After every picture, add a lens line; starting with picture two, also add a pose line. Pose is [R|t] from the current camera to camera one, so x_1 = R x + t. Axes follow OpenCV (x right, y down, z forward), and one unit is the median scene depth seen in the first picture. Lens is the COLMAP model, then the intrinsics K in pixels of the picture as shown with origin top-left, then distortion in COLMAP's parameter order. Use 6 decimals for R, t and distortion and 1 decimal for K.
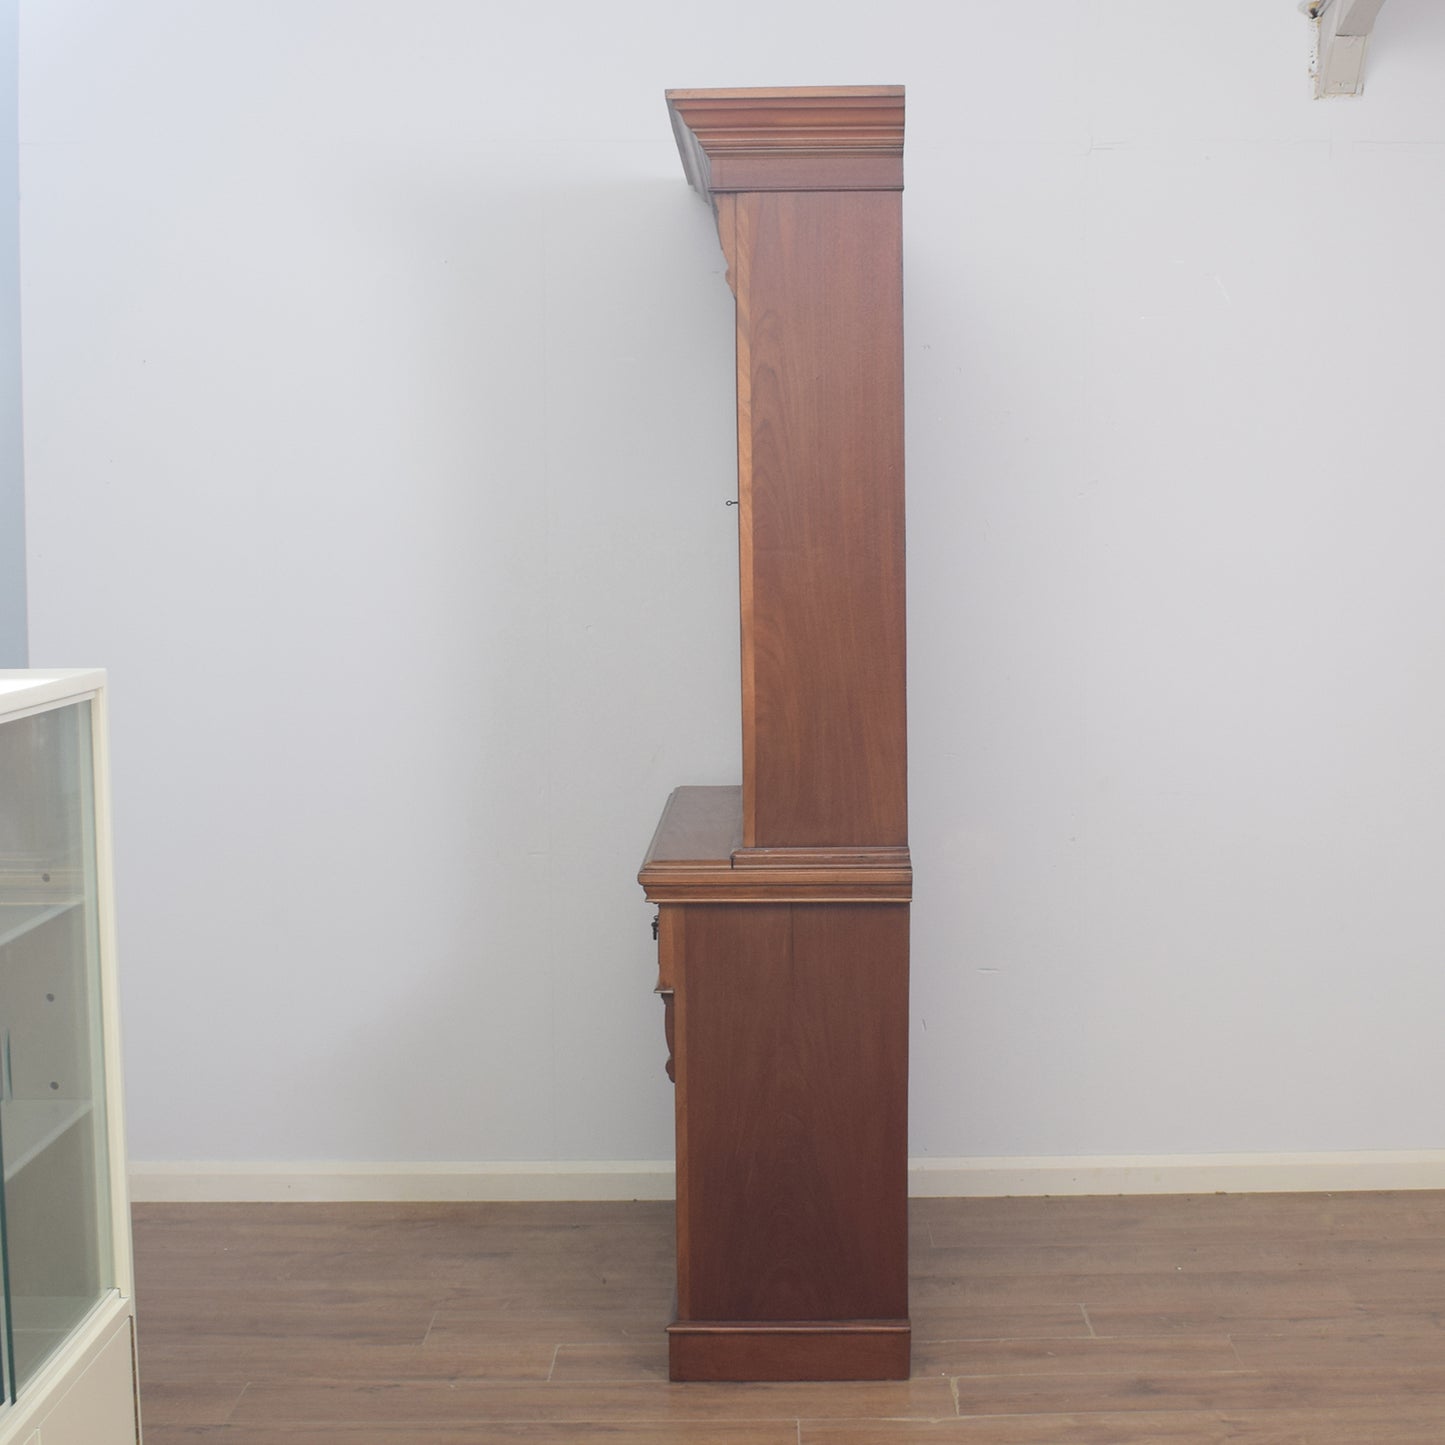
lens RADIAL K [[2371.3, 0, 832.3], [0, 2371.3, 762.7], [0, 0, 1]] dist [-0.090110, 0.000000]
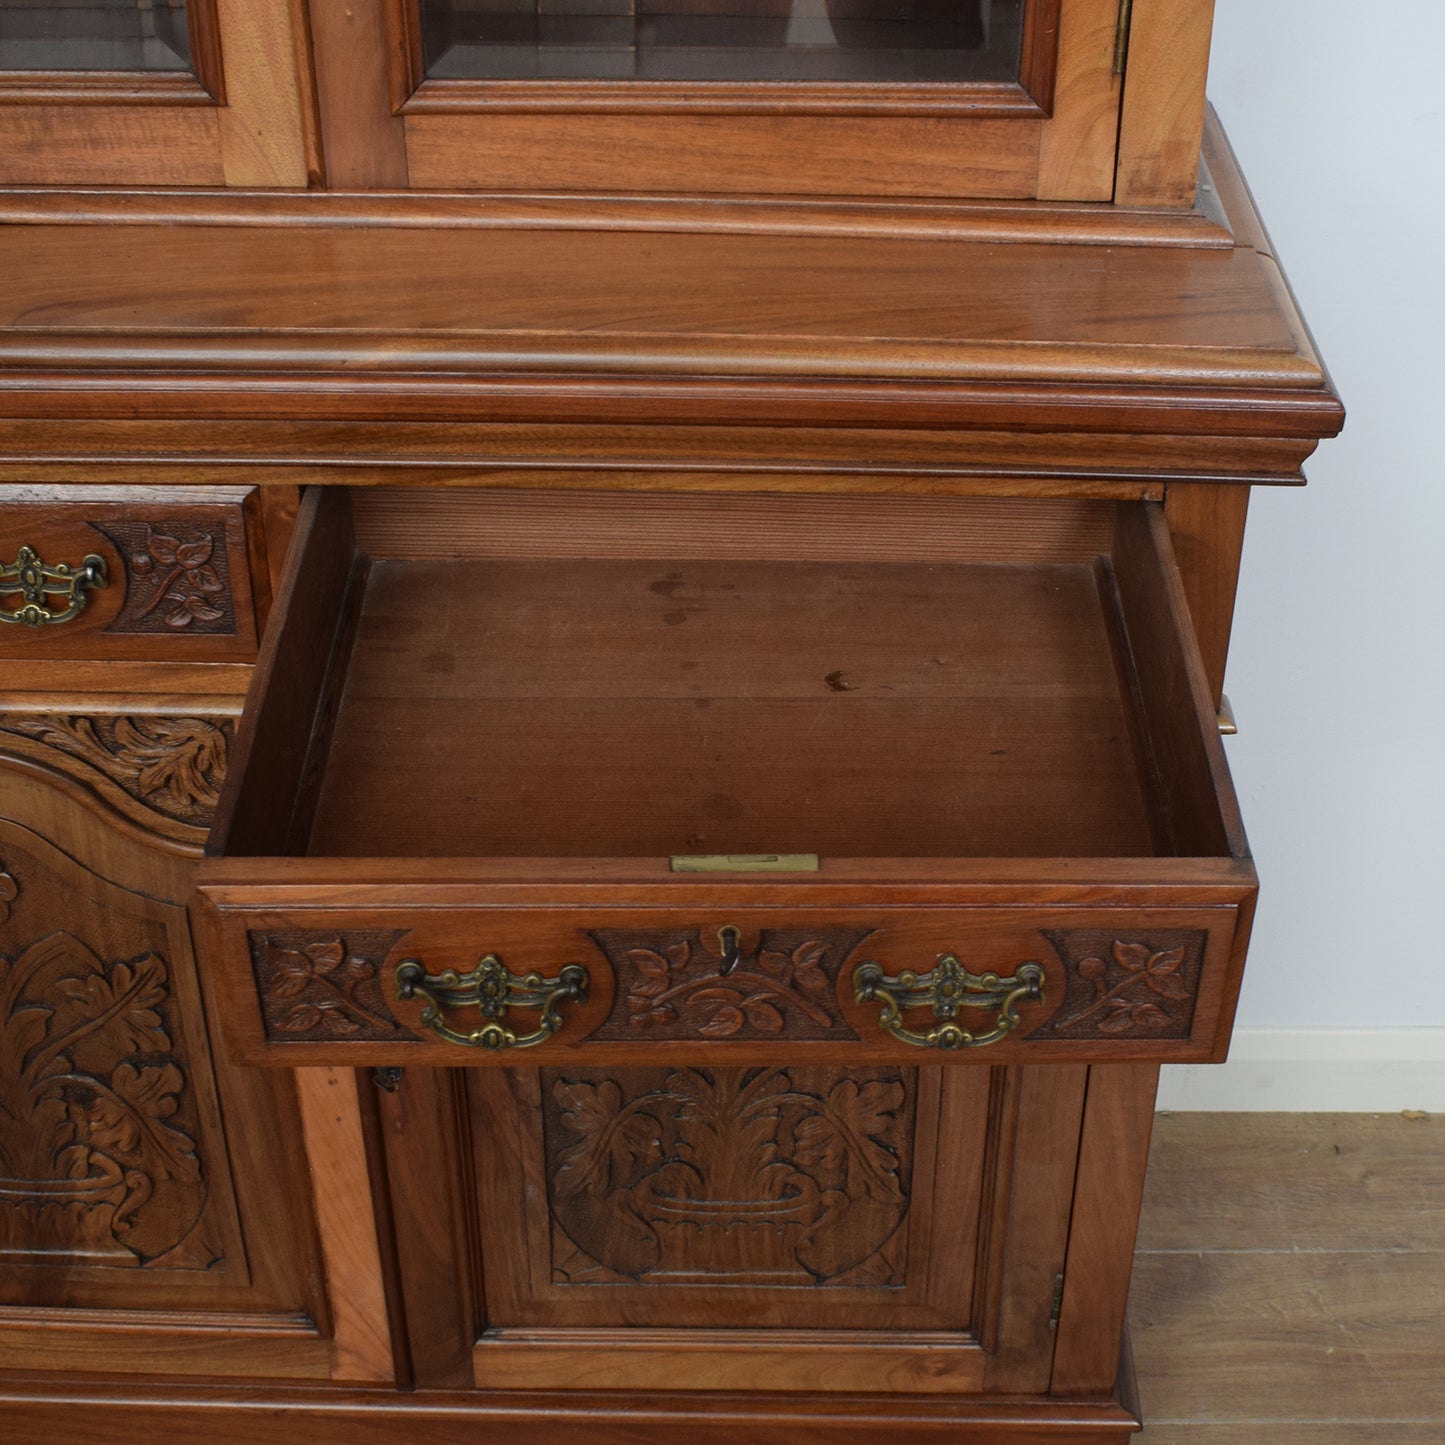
lens RADIAL K [[2371.3, 0, 812.5], [0, 2371.3, 858.6], [0, 0, 1]] dist [-0.090110, 0.000000]
pose [[0.999536, 0.030393, 0.001893, 0.068523], [-0.027354, 0.868801, 0.494405, -0.058601], [0.013381, -0.494228, 0.869230, 0.768711]]
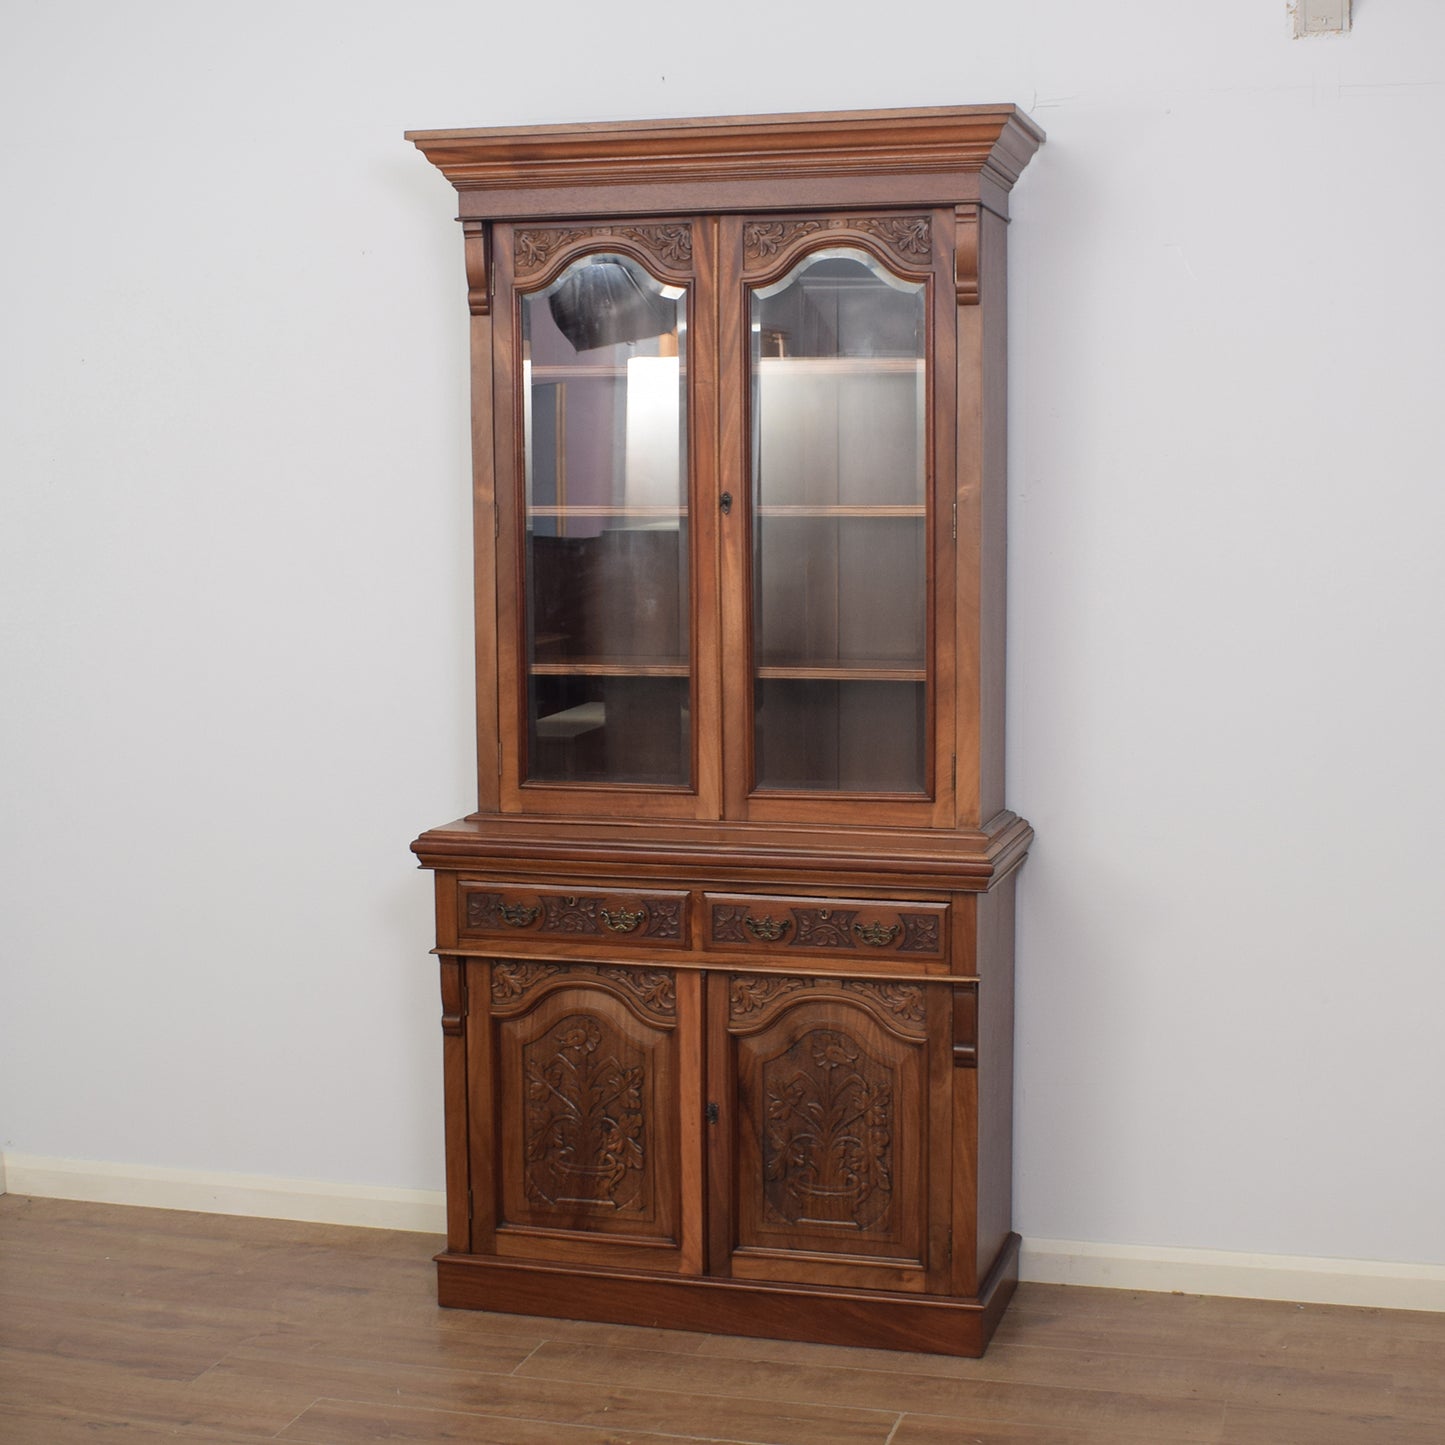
lens RADIAL K [[2371.3, 0, 761.5], [0, 2371.3, 705.4], [0, 0, 1]] dist [-0.090110, 0.000000]
pose [[0.961268, 0.026828, -0.274307, 0.285552], [-0.031582, 0.999418, -0.012926, -0.022205], [0.273800, 0.021089, 0.961555, 0.130318]]
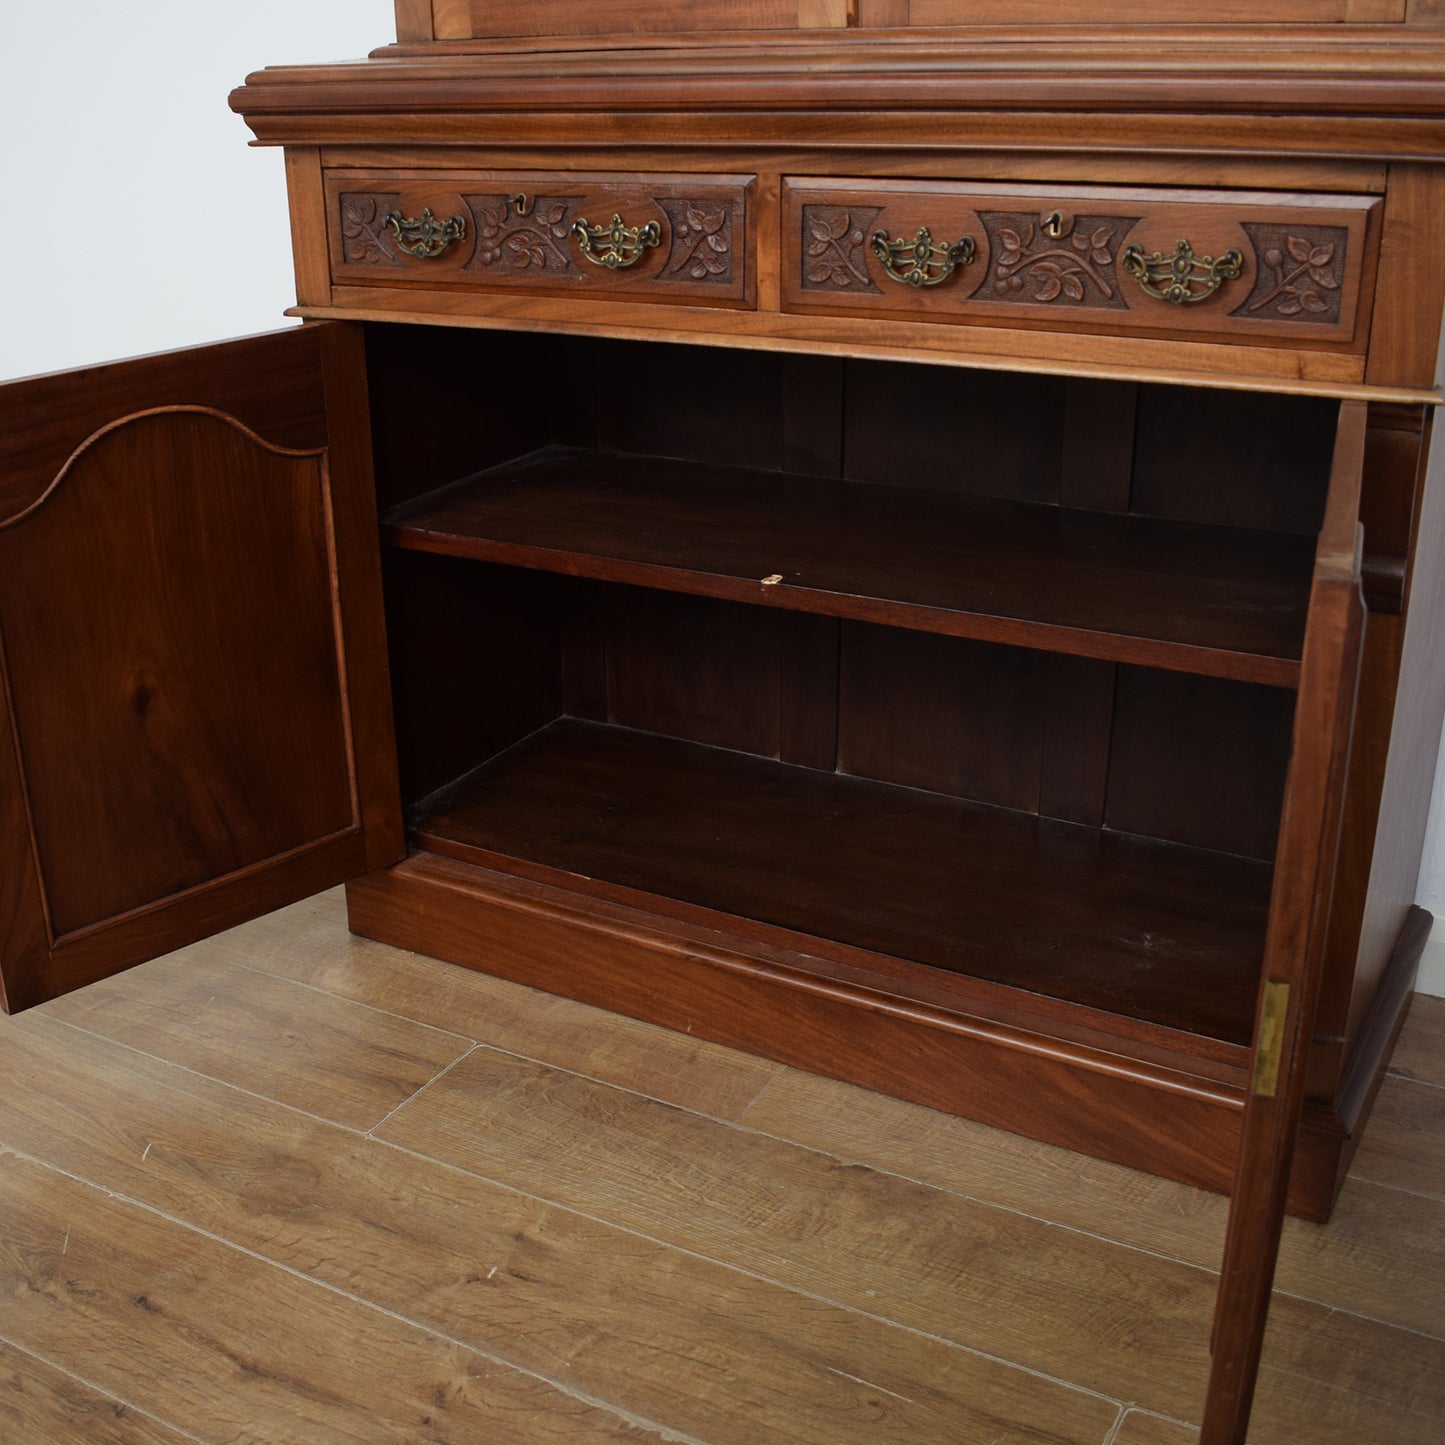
lens RADIAL K [[1787.7, 0, 543.4], [0, 1787.7, 724.5], [0, 0, 1]] dist [-0.095047, 0.000000]
pose [[0.824923, 0.183590, -0.534599, 0.156714], [-0.024615, 0.956554, 0.290513, 0.043032], [0.564708, -0.226492, 0.793603, 0.735523]]
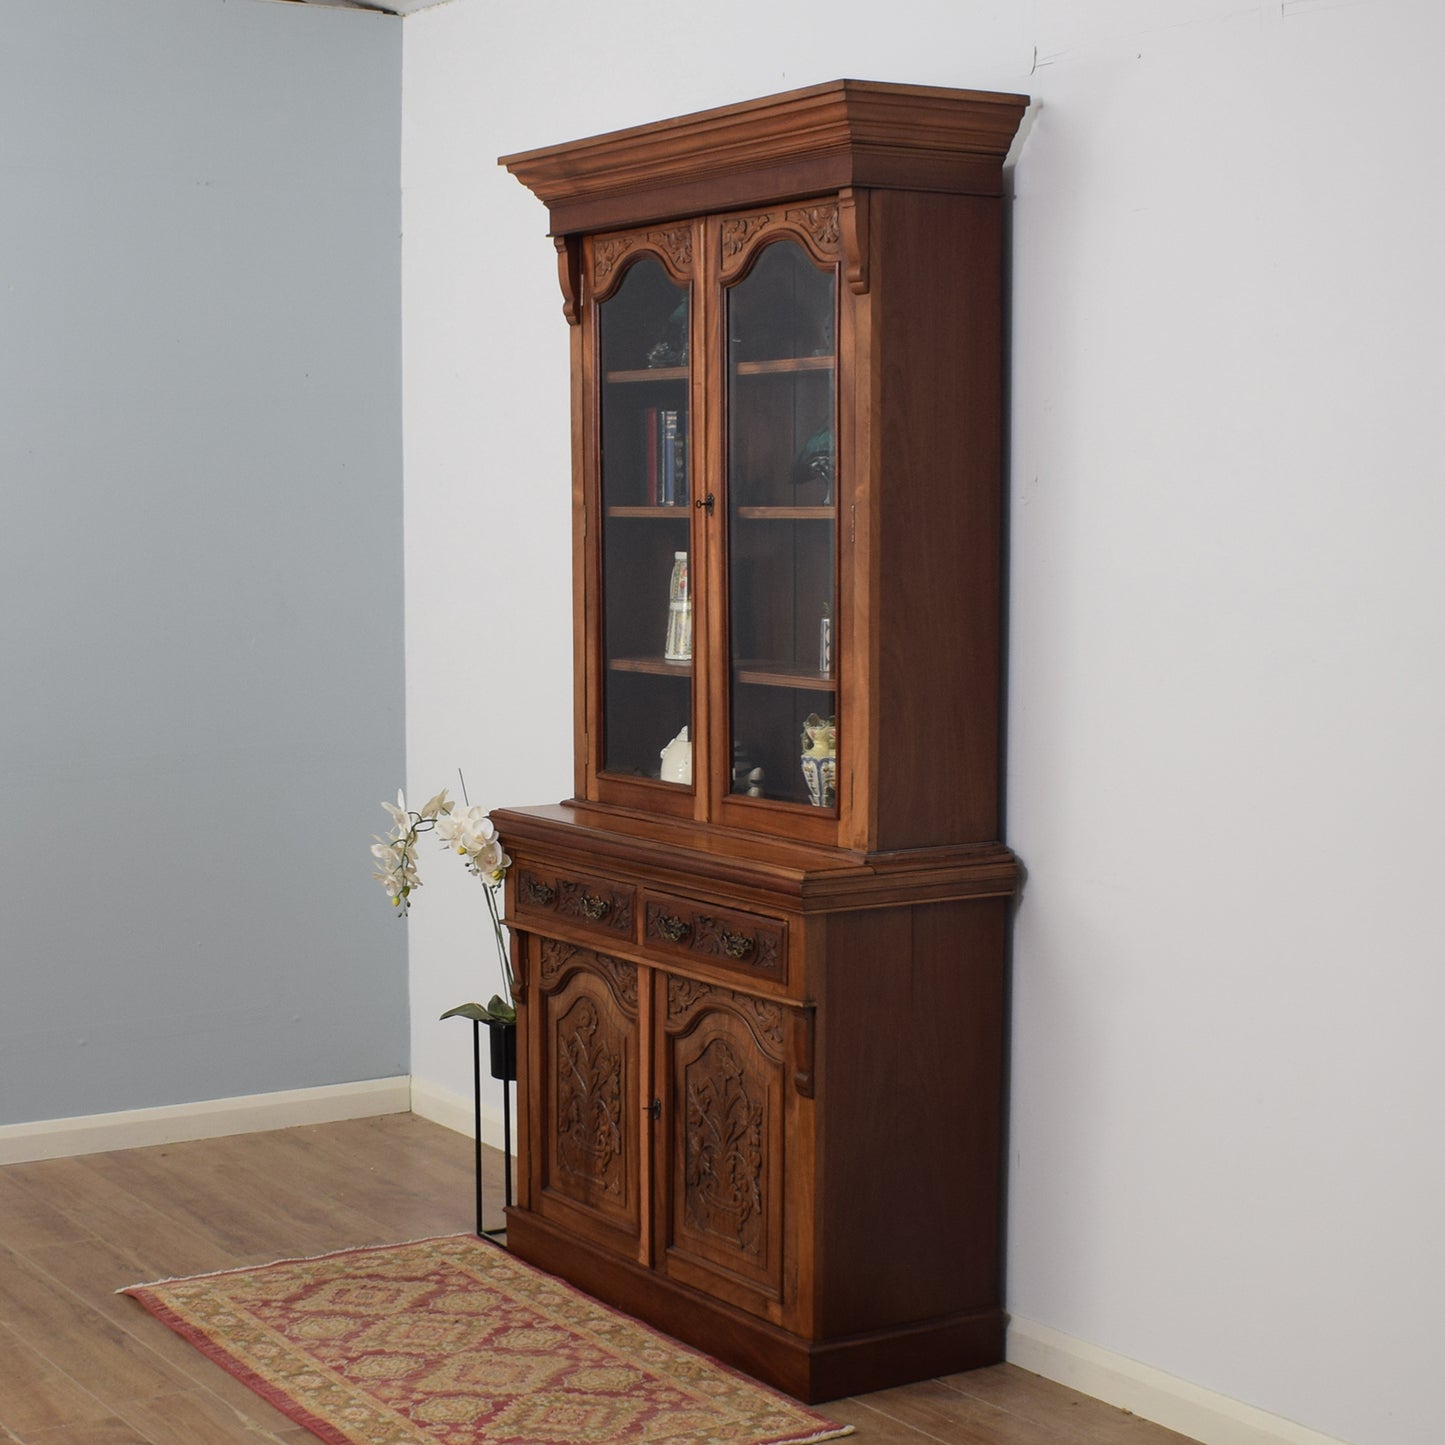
lens RADIAL K [[2609.0, 0, 575.7], [0, 2609.0, 781.9], [0, 0, 1]] dist [-0.082557, 0.000000]
pose [[0.501283, 0.096137, -0.859926, 0.889308], [-0.093518, 0.994007, 0.056612, -0.058838], [0.860215, 0.052040, 0.507270, 0.469191]]
